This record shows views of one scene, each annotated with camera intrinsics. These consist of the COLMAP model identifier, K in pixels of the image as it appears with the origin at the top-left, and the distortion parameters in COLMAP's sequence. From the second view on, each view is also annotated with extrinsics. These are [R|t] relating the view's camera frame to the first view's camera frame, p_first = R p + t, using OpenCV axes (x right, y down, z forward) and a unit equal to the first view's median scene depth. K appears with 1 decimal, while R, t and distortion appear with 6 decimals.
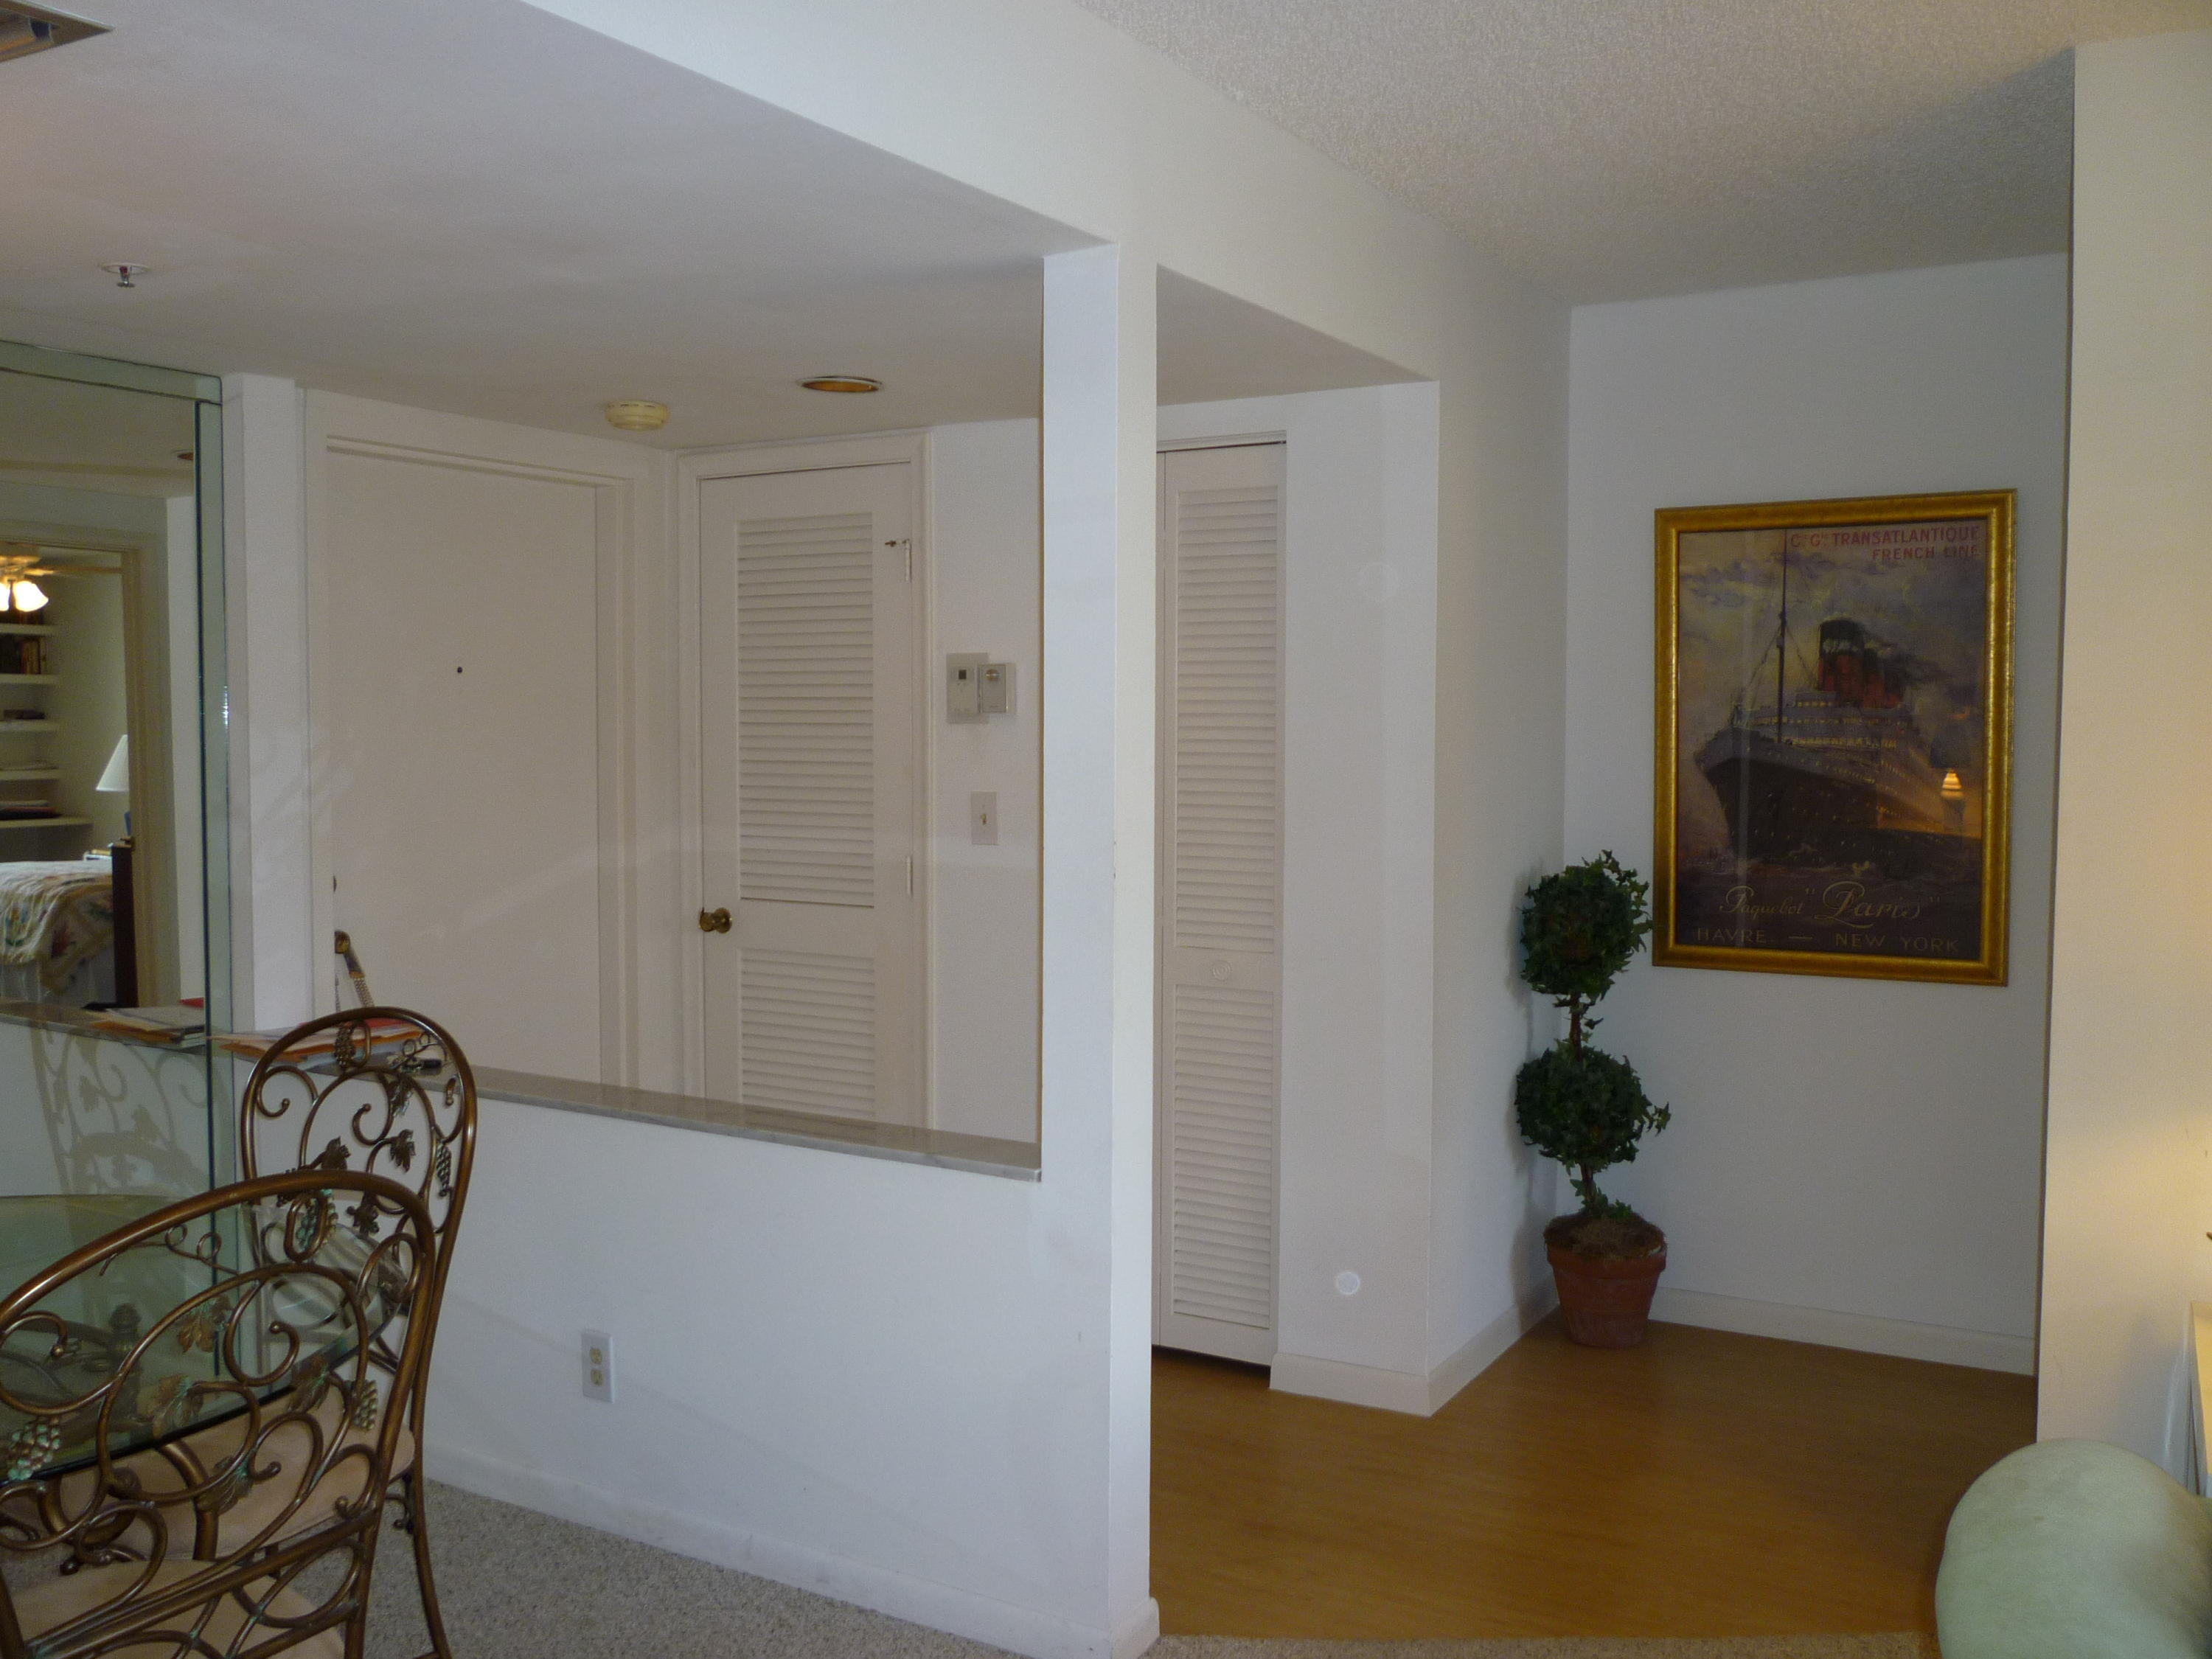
lens RADIAL K [[1935.7, 0, 1094.7], [0, 1935.7, 844.8], [0, 0, 1]] dist [-0.042645, 0.028450]
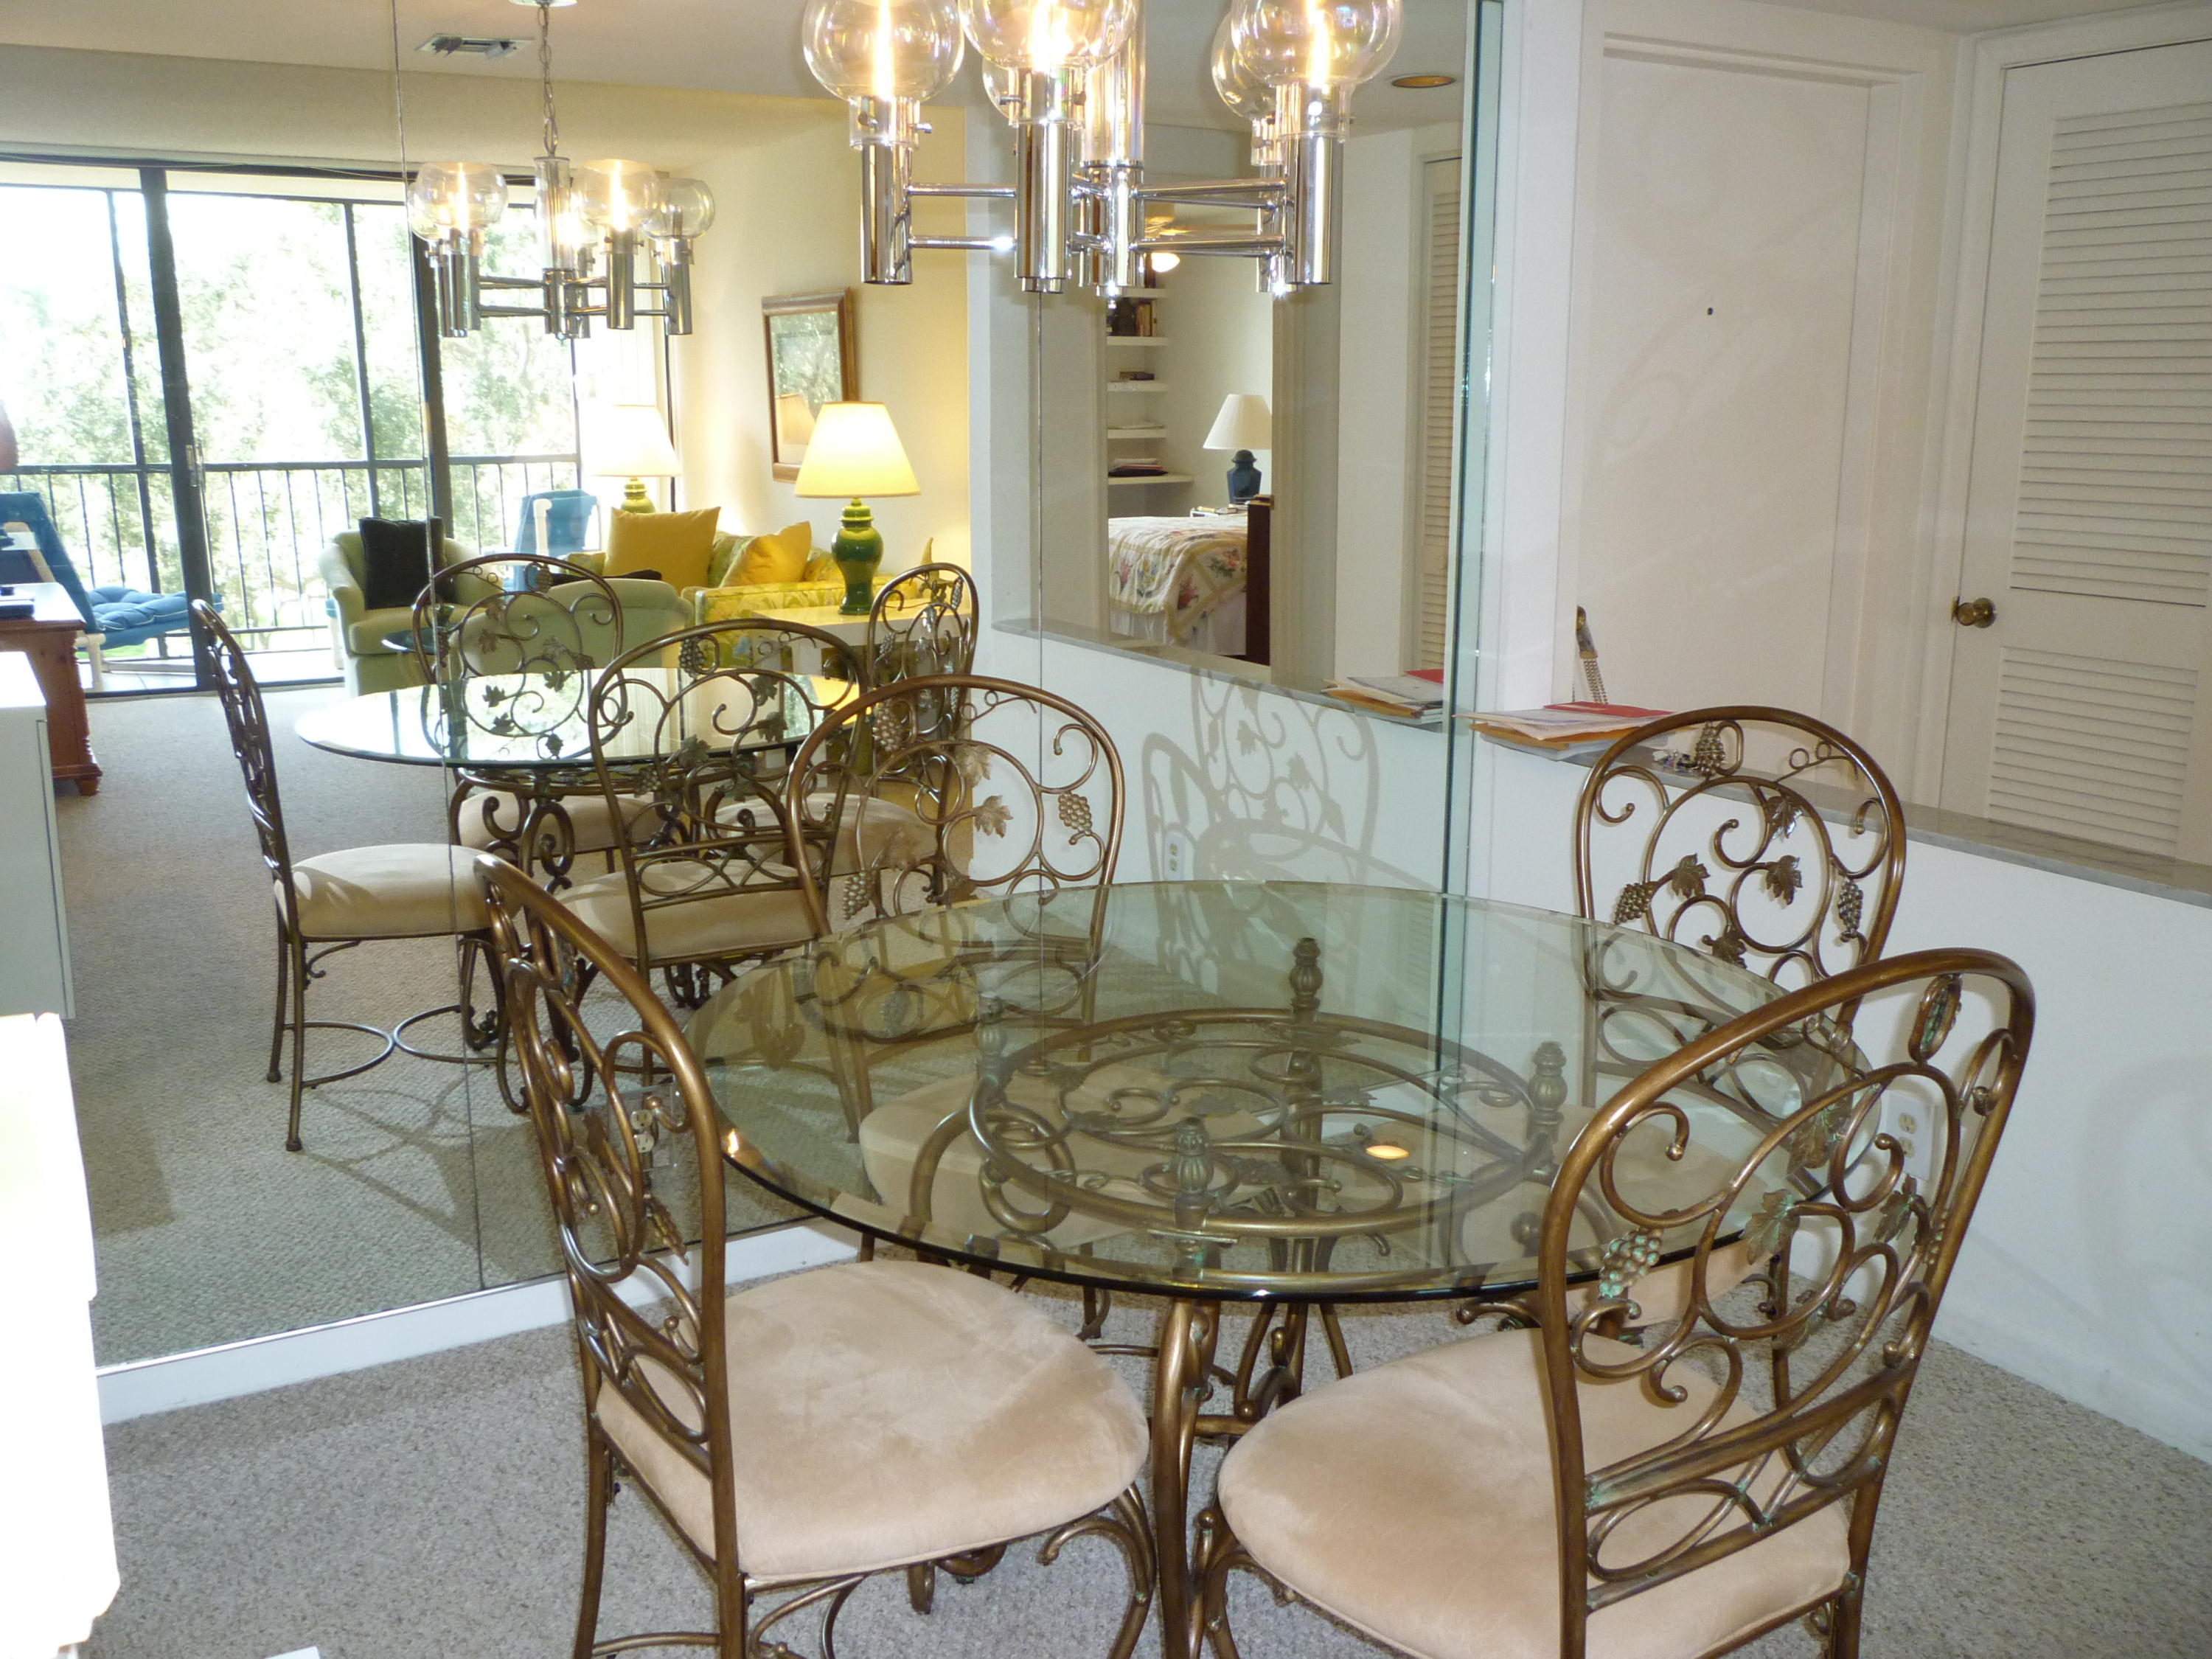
lens RADIAL K [[1935.7, 0, 1094.7], [0, 1935.7, 844.8], [0, 0, 1]] dist [-0.042645, 0.028450]
pose [[0.877048, 0.106369, -0.468478, -0.151046], [-0.025802, 0.984202, 0.175162, 0.002300], [0.479709, -0.141538, 0.865937, 0.081910]]
